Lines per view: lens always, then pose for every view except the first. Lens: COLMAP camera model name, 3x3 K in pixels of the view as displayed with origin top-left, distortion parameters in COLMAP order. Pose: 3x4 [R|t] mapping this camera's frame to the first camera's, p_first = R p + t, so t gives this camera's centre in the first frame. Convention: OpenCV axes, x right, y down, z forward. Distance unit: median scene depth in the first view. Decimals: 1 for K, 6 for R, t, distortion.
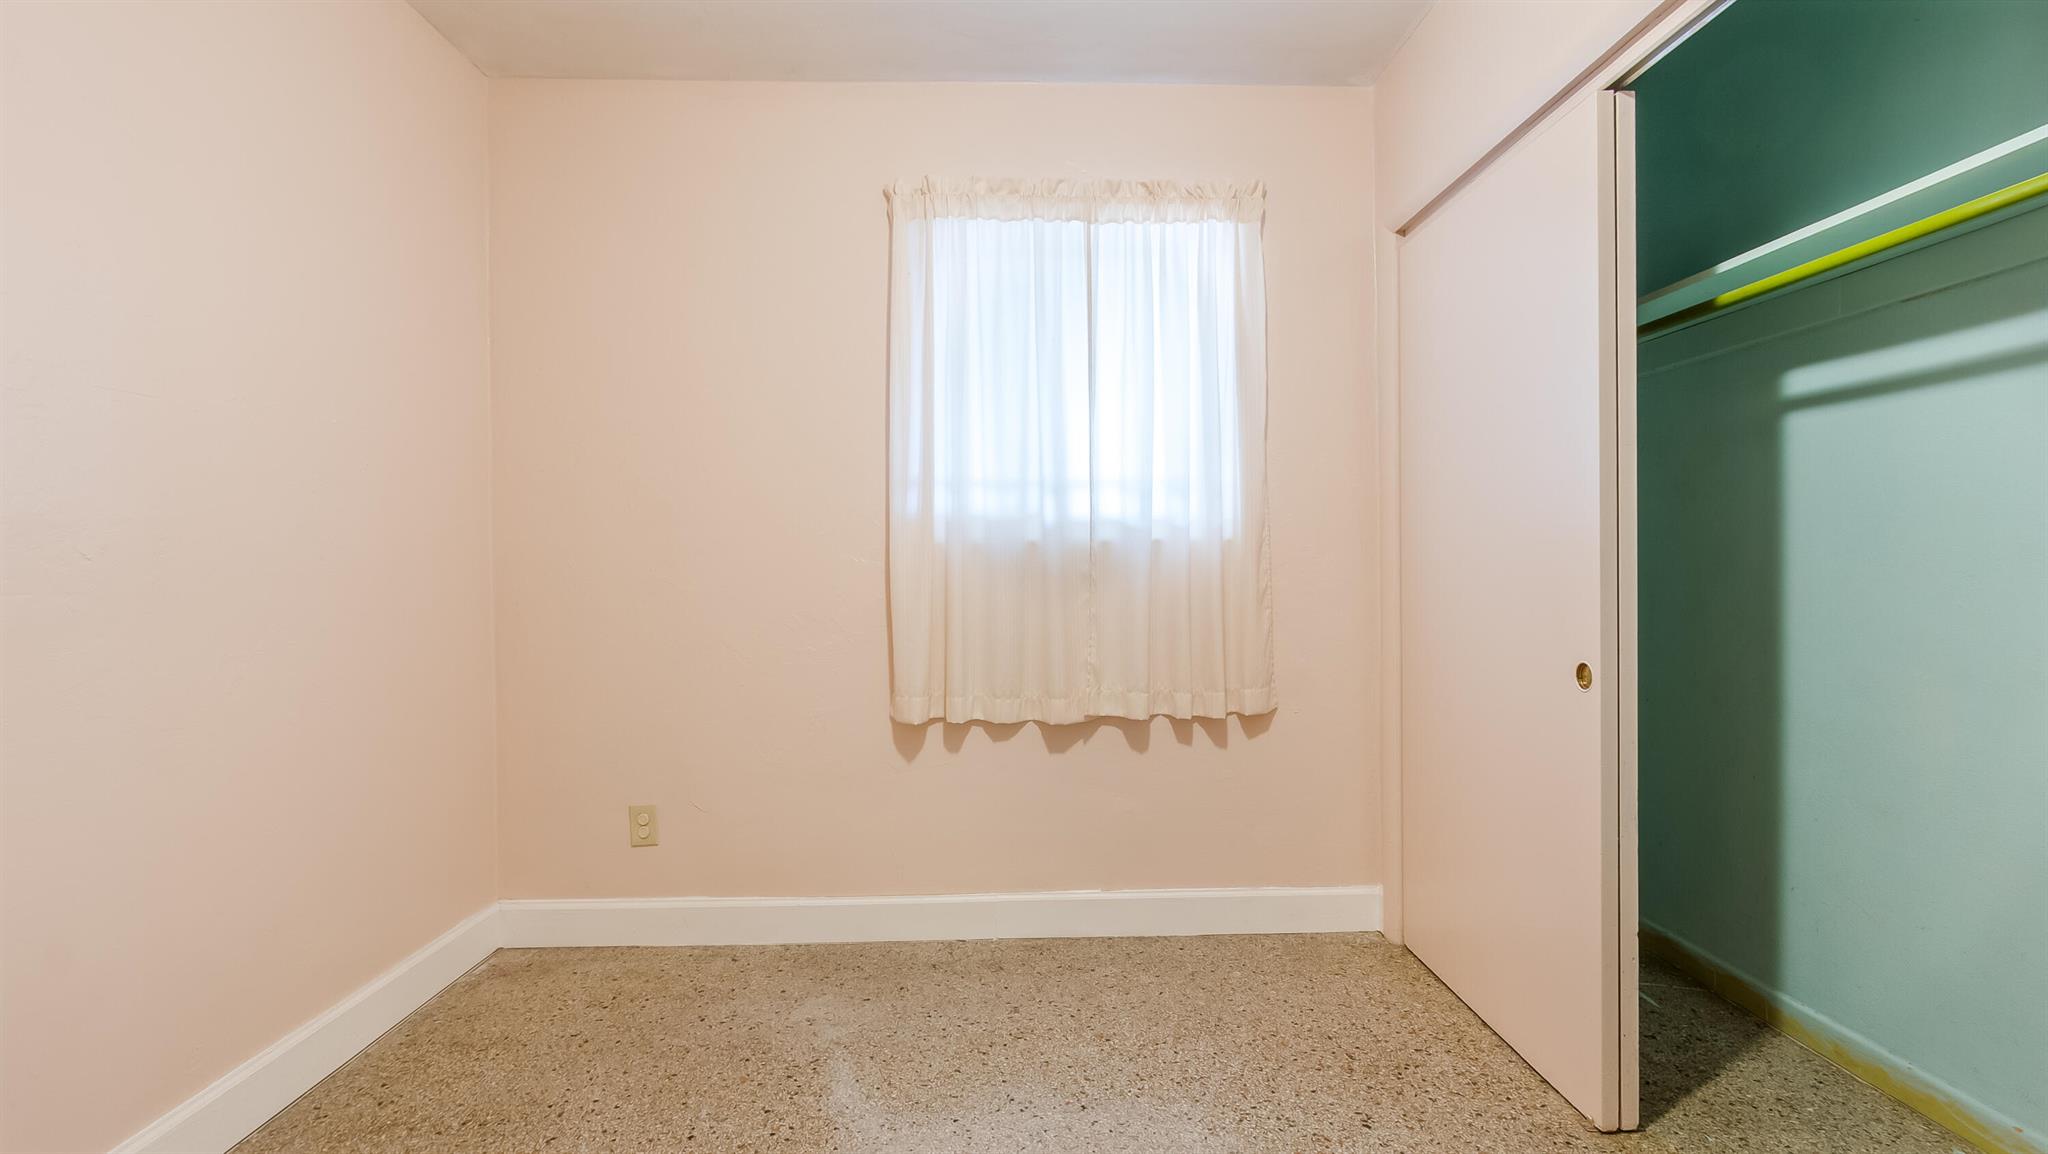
lens RADIAL K [[951.4, 0, 1028.7], [0, 951.4, 568.6], [0, 0, 1]] dist [-0.009174, 0.000378]
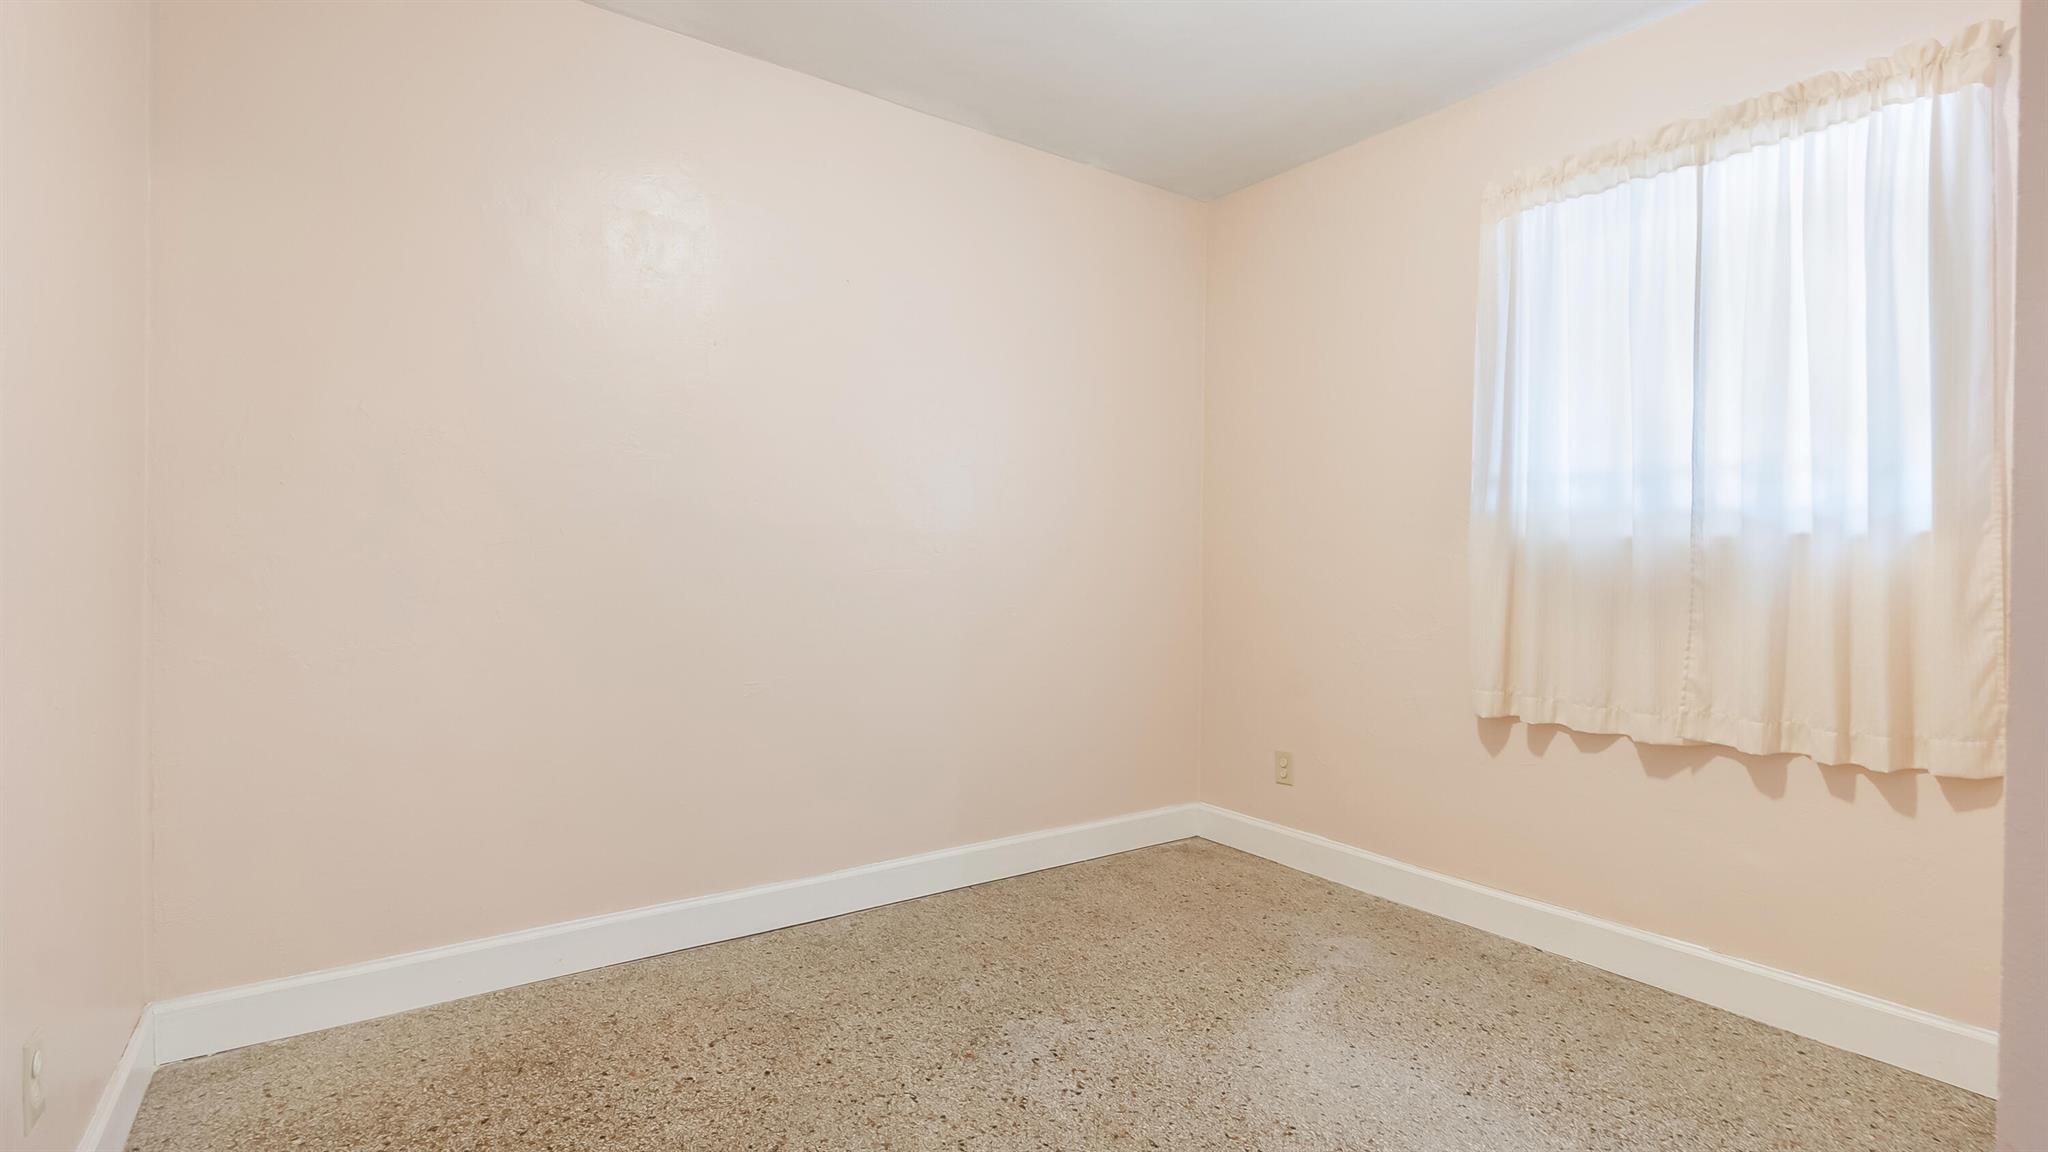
lens RADIAL K [[956.8, 0, 1024.0], [0, 956.8, 562.3], [0, 0, 1]] dist [-0.007989, 0.002127]
pose [[0.546790, 0.012963, -0.837170, 0.454304], [-0.013387, 0.999888, 0.006739, -0.003729], [0.837163, 0.007522, 0.546902, 0.023013]]
